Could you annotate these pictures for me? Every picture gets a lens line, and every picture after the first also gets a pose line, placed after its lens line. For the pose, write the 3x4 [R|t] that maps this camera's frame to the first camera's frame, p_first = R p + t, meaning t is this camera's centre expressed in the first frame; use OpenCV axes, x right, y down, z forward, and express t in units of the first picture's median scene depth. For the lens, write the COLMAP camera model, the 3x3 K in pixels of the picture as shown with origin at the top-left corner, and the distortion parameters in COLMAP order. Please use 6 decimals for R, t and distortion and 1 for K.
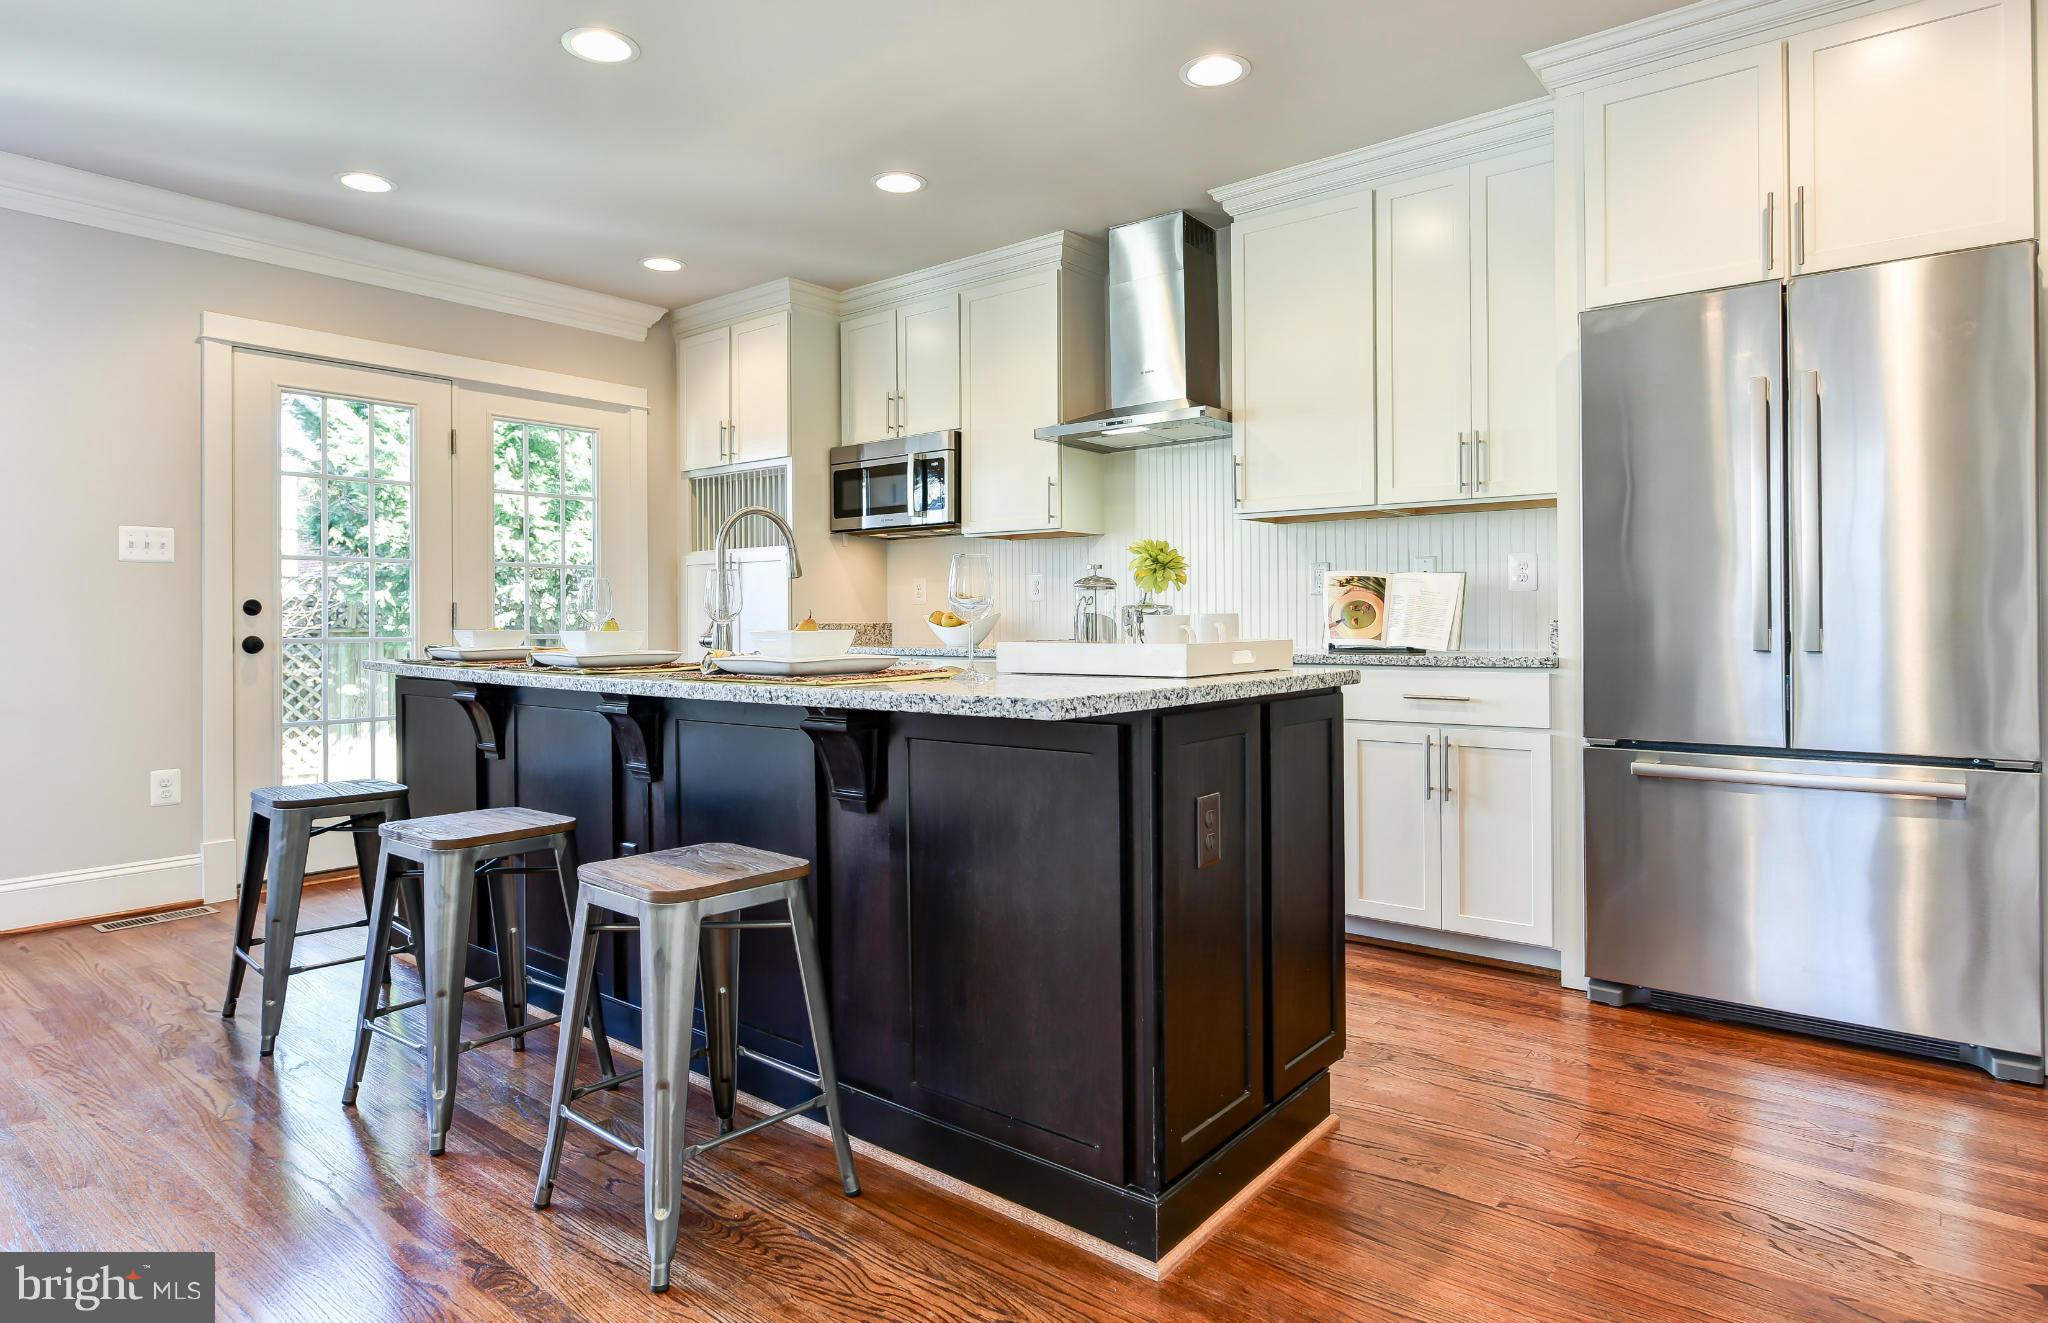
lens RADIAL K [[1132.9, 0, 1016.4], [0, 1132.9, 615.8], [0, 0, 1]] dist [-0.006276, -0.000049]
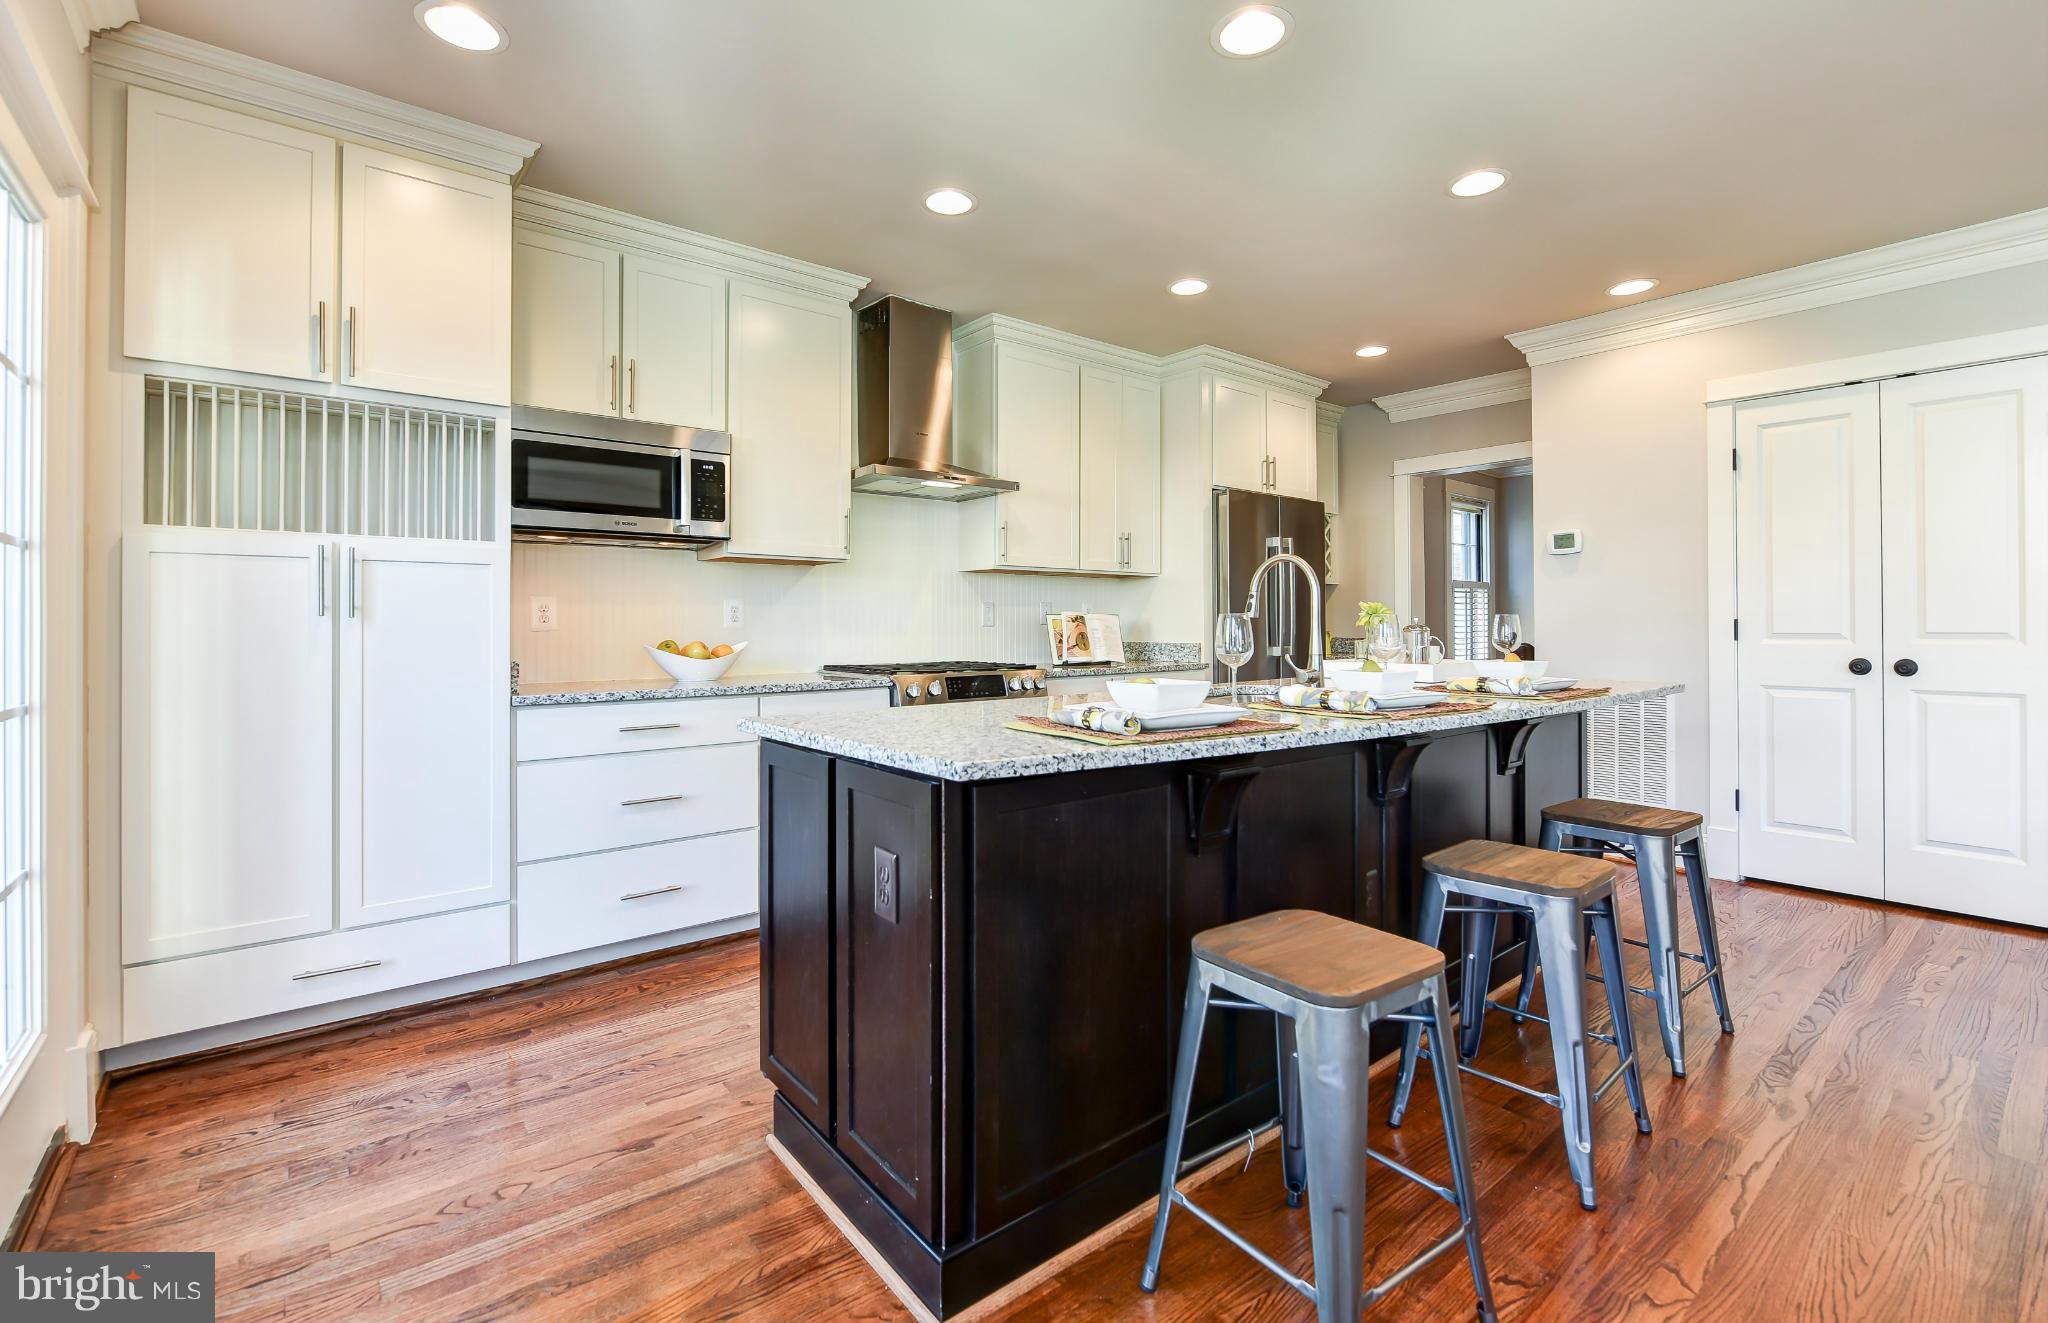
lens RADIAL K [[892.6, 0, 1019.9], [0, 892.6, 620.3], [0, 0, 1]] dist [-0.012132, -0.000208]
pose [[0.203962, 0.009181, 0.978936, -0.821519], [-0.000904, 0.999957, -0.009189, -0.016619], [-0.978978, 0.000989, 0.203962, 0.773384]]
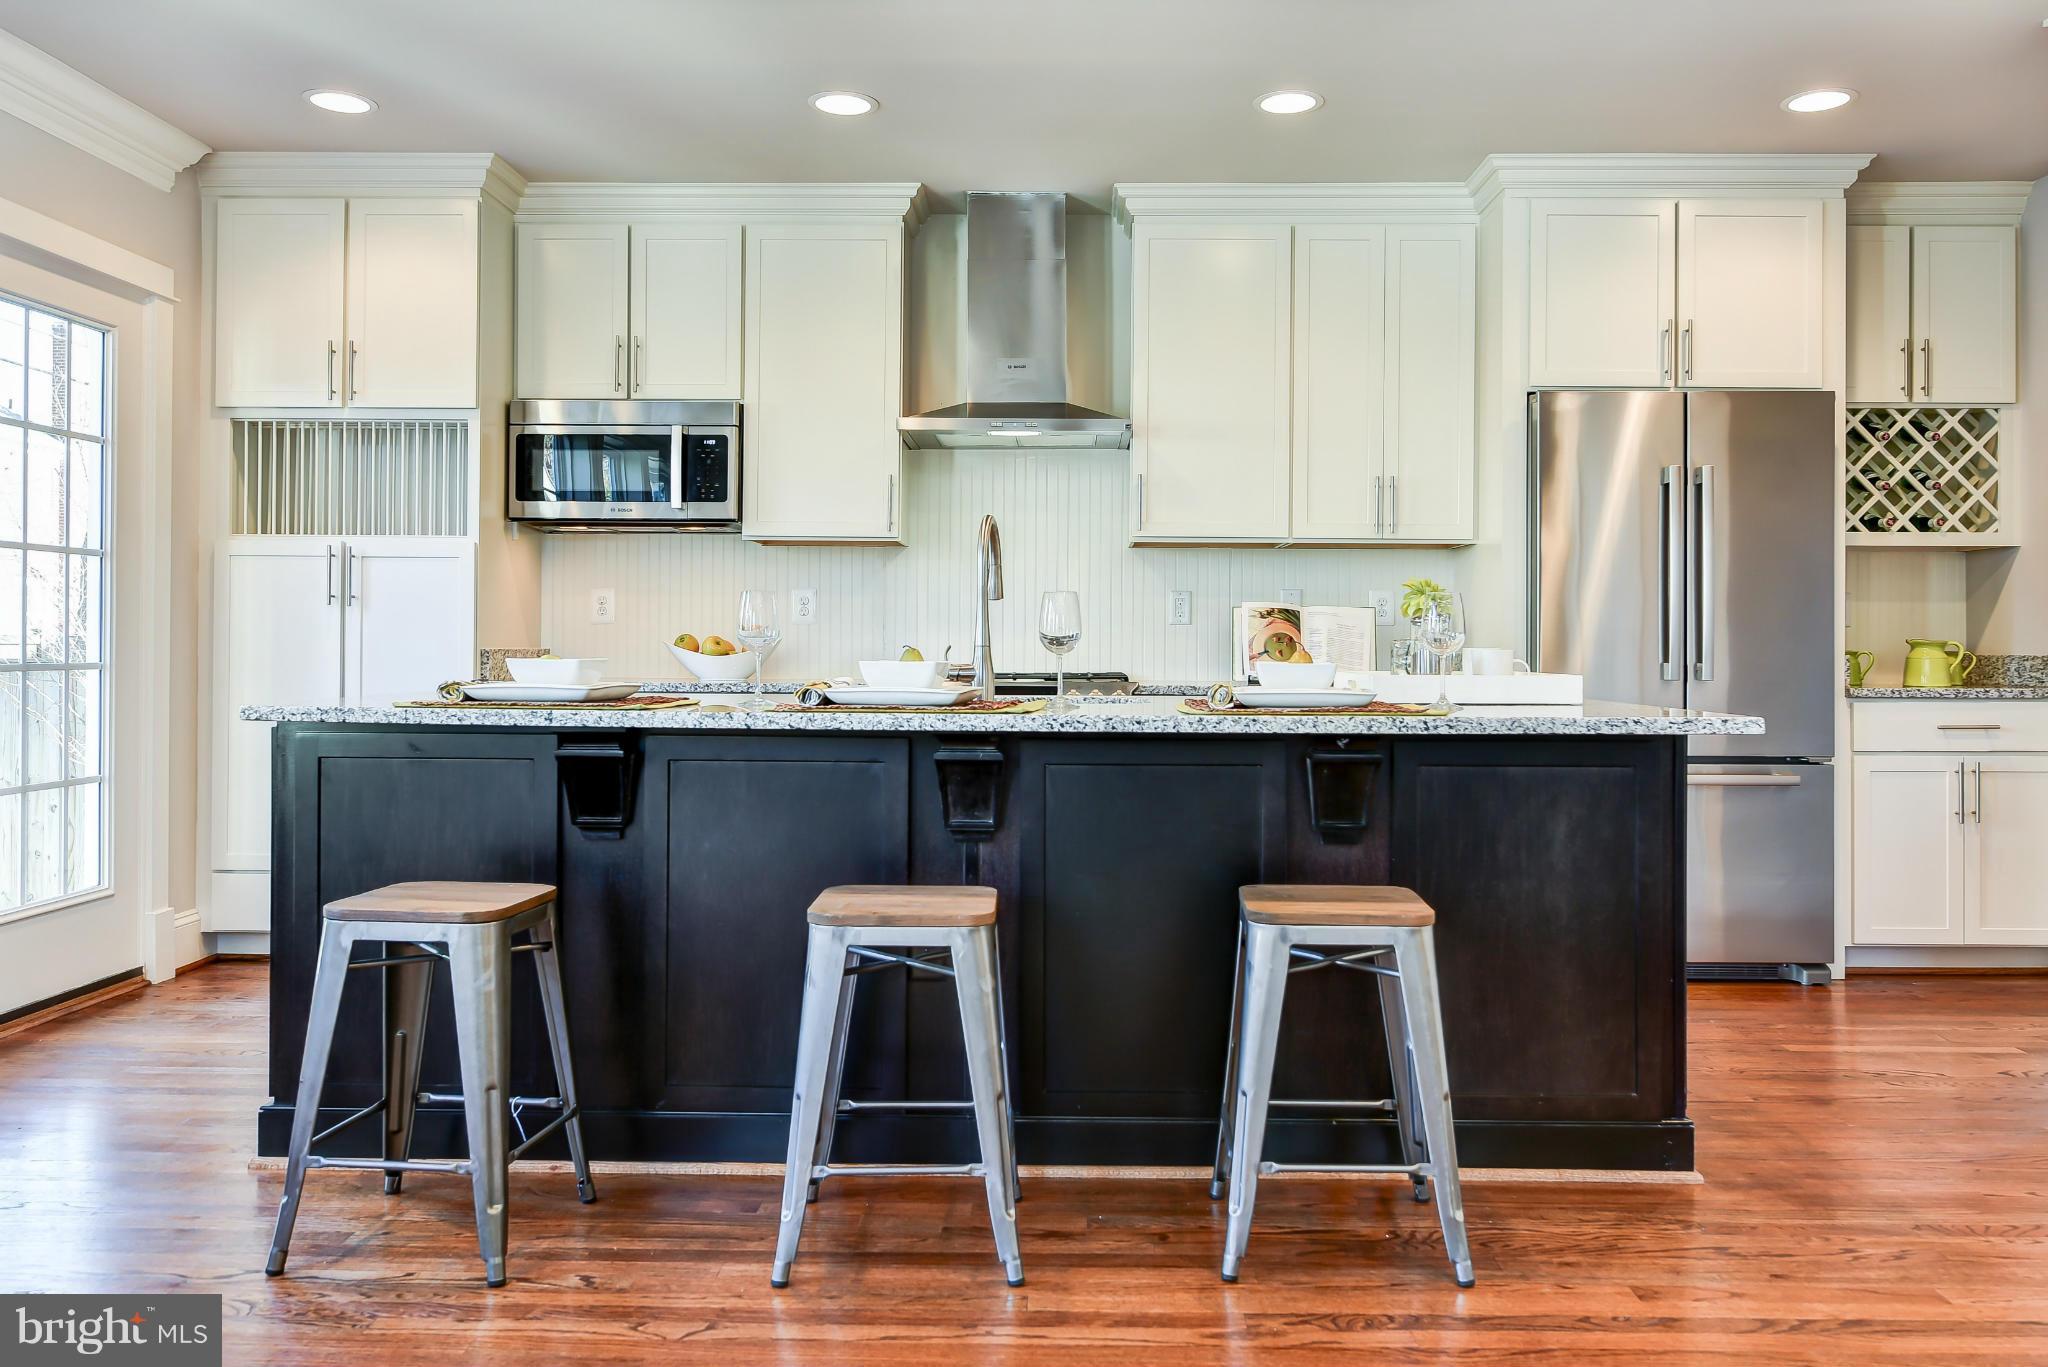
lens RADIAL K [[1563.9, 0, 1049.4], [0, 1563.9, 630.3], [0, 0, 1]] dist [-0.003249, -0.001103]
pose [[0.783989, 0.015362, 0.620584, -0.661891], [-0.012002, 0.999882, -0.009588, 0.000089], [-0.620658, 0.000069, 0.784081, 0.039212]]
